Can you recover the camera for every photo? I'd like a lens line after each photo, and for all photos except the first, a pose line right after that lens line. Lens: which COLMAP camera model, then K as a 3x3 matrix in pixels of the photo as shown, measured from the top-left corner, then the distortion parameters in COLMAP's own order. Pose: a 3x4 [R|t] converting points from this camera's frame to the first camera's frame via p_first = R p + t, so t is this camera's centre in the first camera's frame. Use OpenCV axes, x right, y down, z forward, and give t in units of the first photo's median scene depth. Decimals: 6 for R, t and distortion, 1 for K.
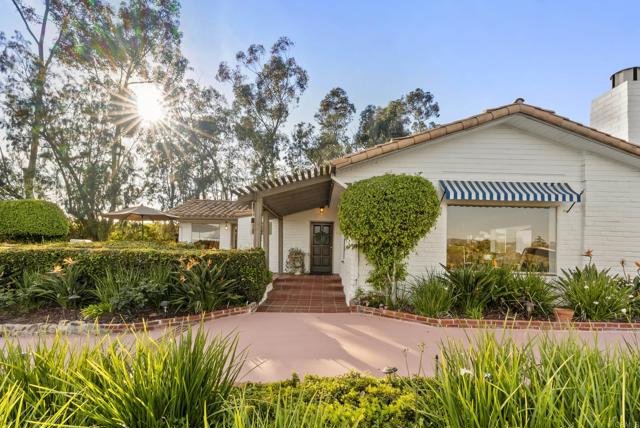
lens RADIAL K [[294.5, 0, 319.3], [0, 294.5, 217.1], [0, 0, 1]] dist [0.001731, 0.000255]
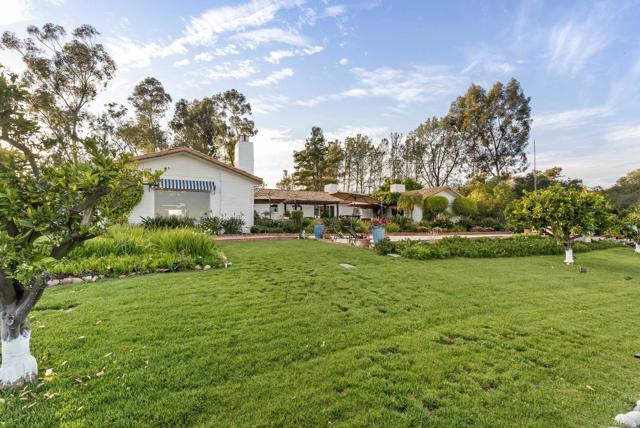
lens RADIAL K [[294.5, 0, 327.8], [0, 294.5, 197.5], [0, 0, 1]] dist [0.001731, 0.000255]
pose [[0.871571, 0.013424, 0.490086, 0.104493], [-0.019669, 0.999778, 0.007594, -0.005816], [-0.489875, -0.016258, 0.871641, -0.324558]]
